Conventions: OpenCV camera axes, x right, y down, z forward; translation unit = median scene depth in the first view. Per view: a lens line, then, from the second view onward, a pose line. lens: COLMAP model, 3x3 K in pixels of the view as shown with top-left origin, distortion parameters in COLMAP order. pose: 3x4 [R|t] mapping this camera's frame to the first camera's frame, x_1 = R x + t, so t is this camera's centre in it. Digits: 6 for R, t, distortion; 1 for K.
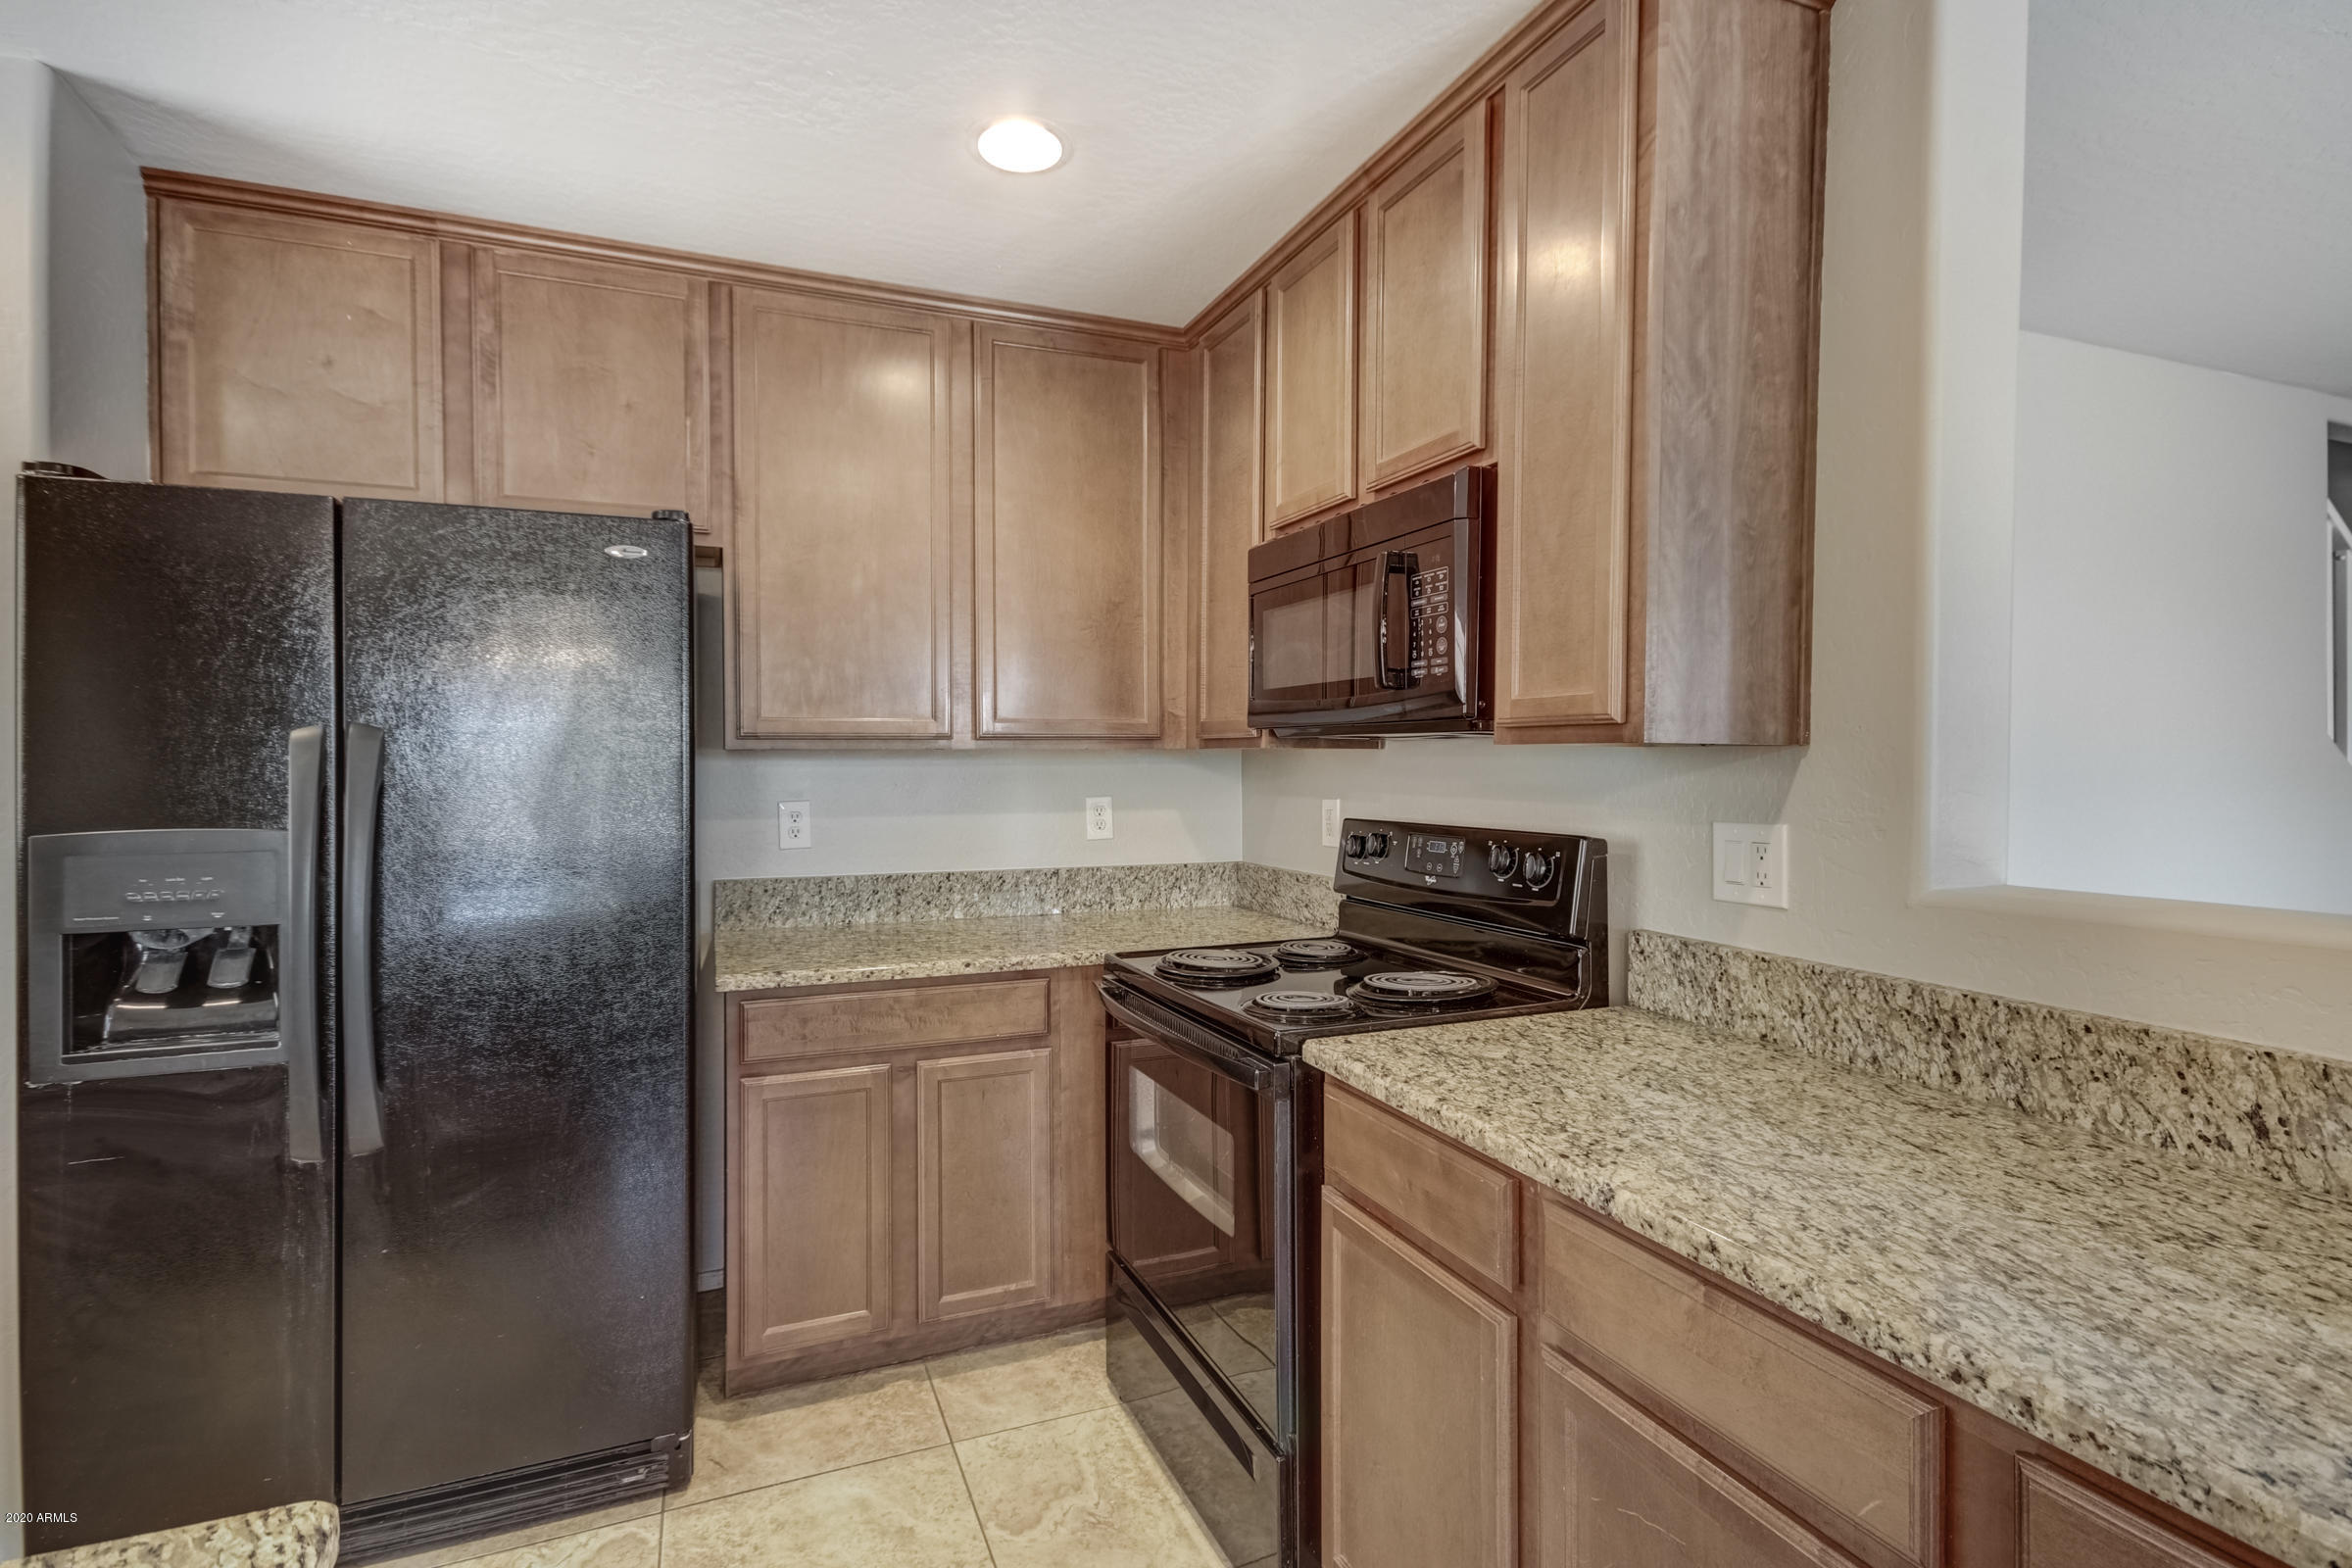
lens RADIAL K [[1106.2, 0, 1167.0], [0, 1106.2, 764.7], [0, 0, 1]] dist [0.014111, -0.000851]
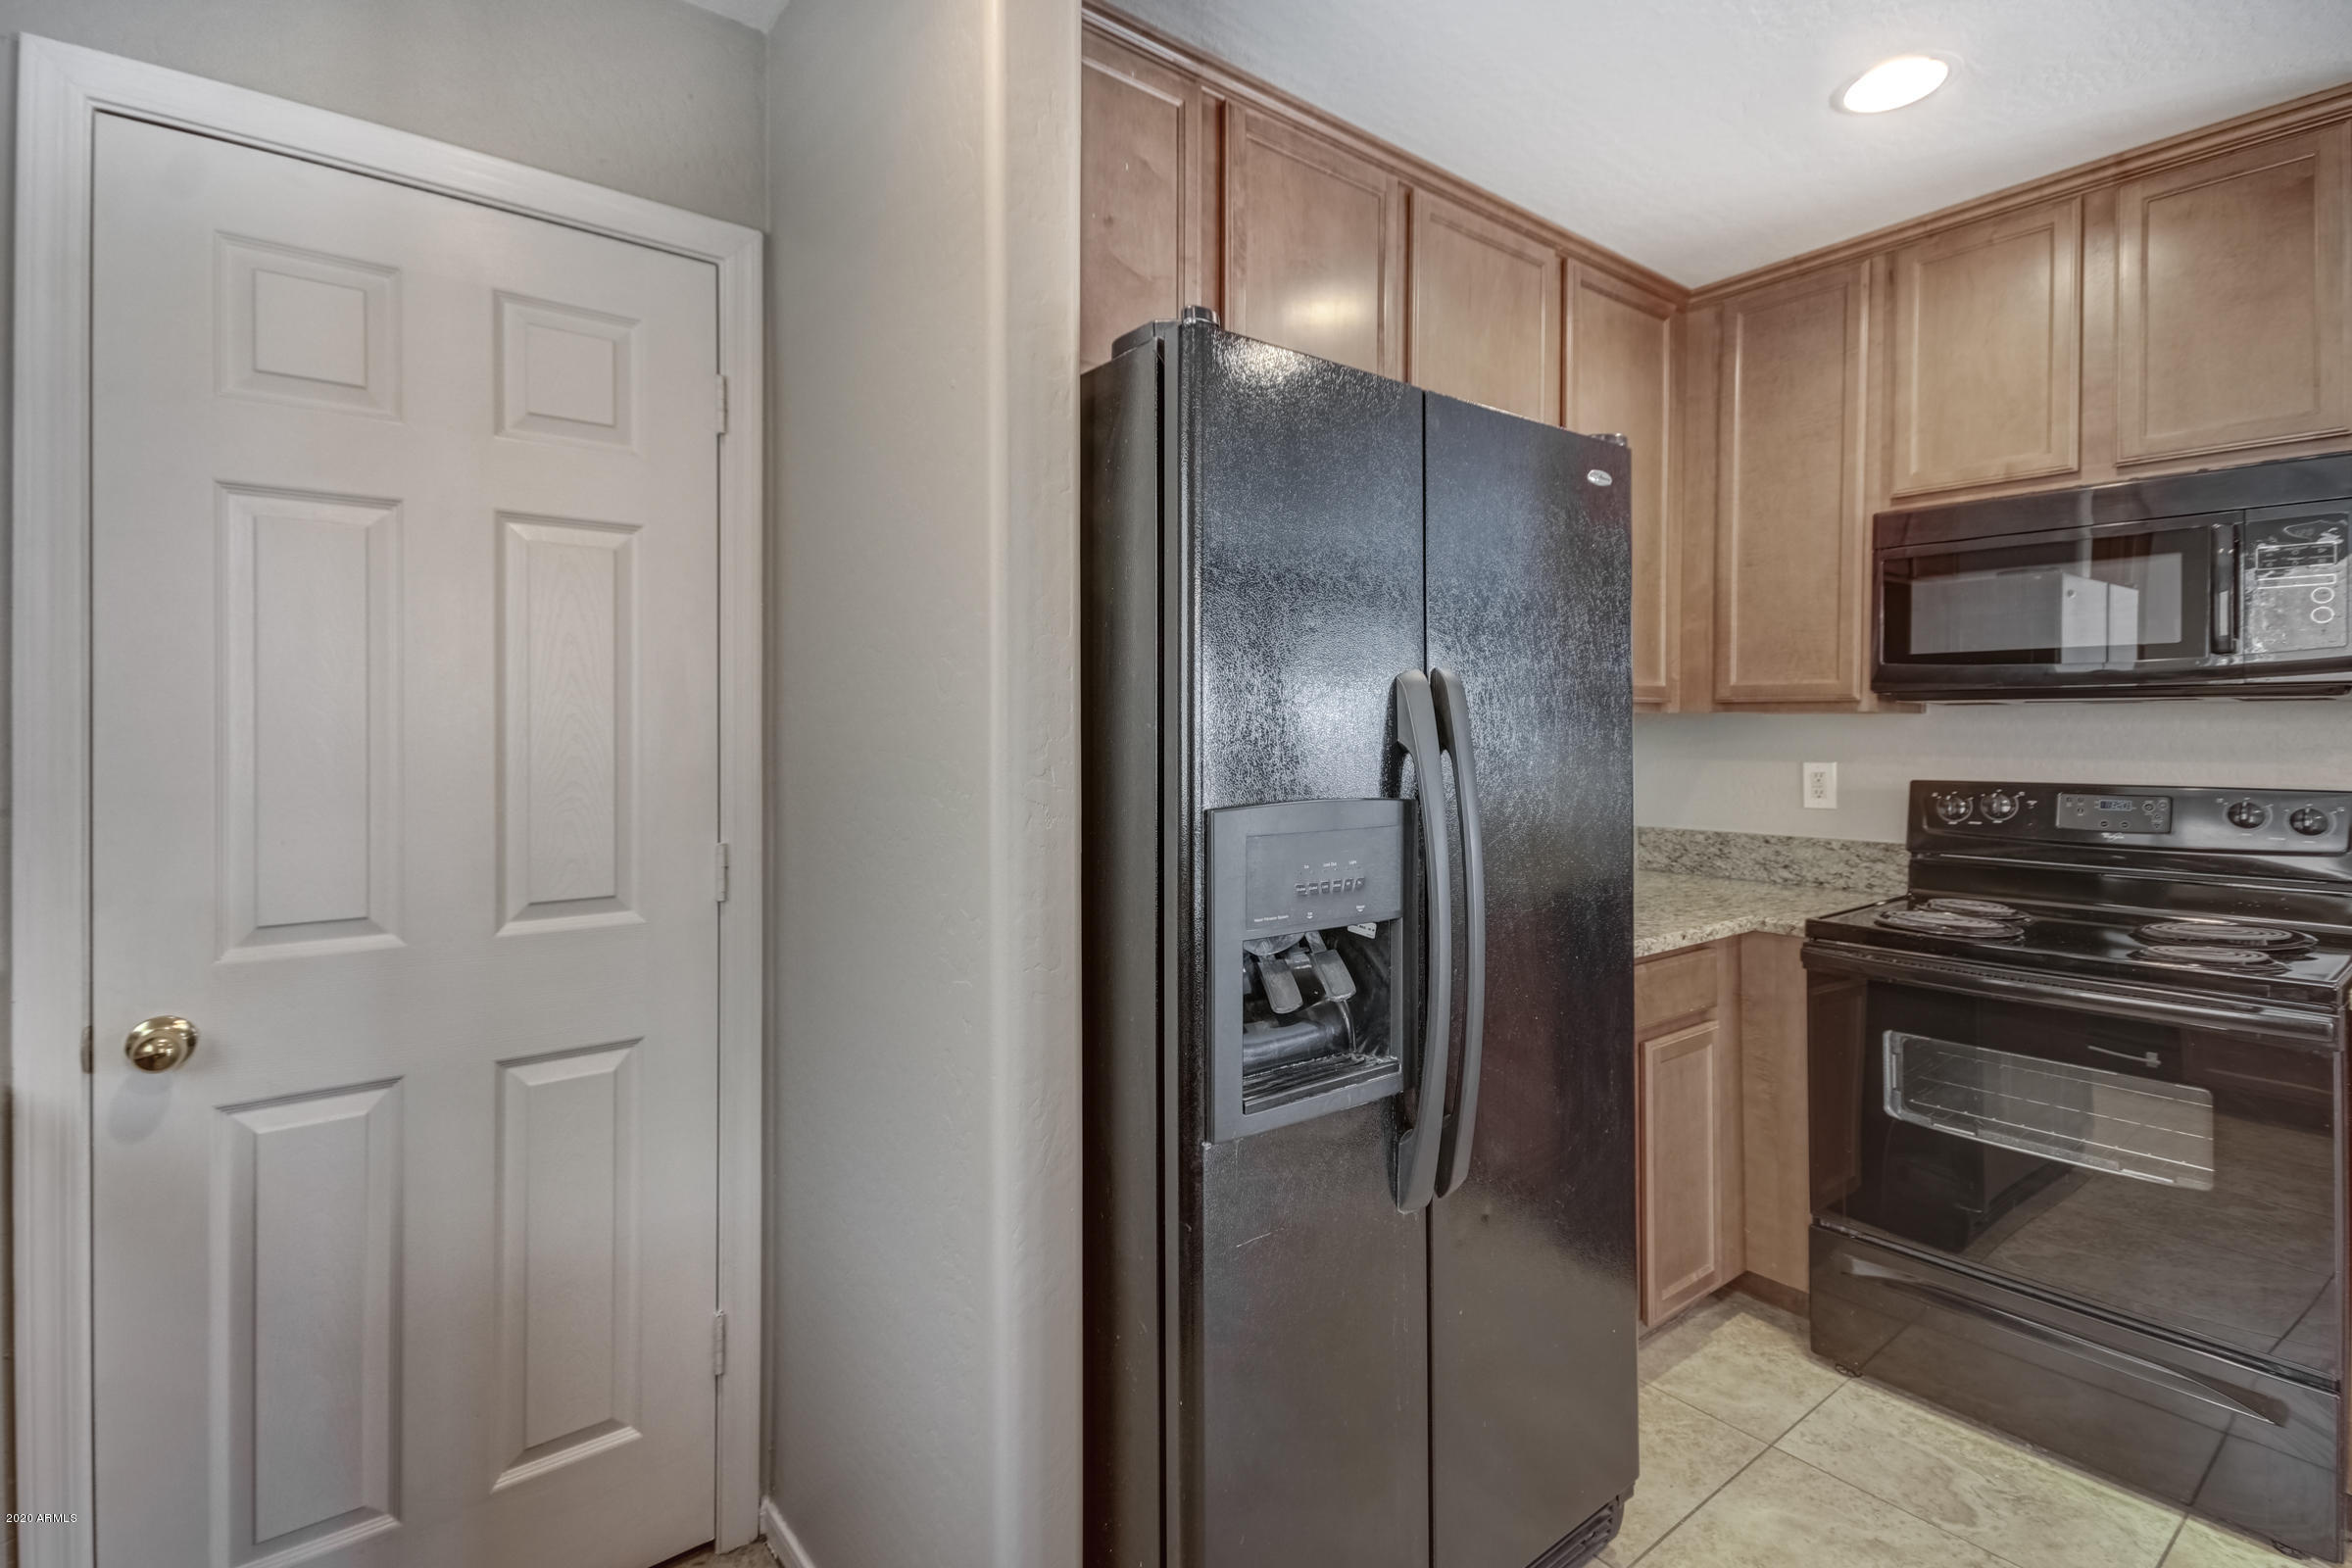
lens RADIAL K [[1117.3, 0, 1169.6], [0, 1117.3, 729.0], [0, 0, 1]] dist [0.014368, -0.000446]
pose [[0.960522, 0.004379, 0.278170, -0.886295], [-0.002646, 0.999975, -0.006602, 0.010403], [-0.278192, 0.005605, 0.960509, 0.206351]]
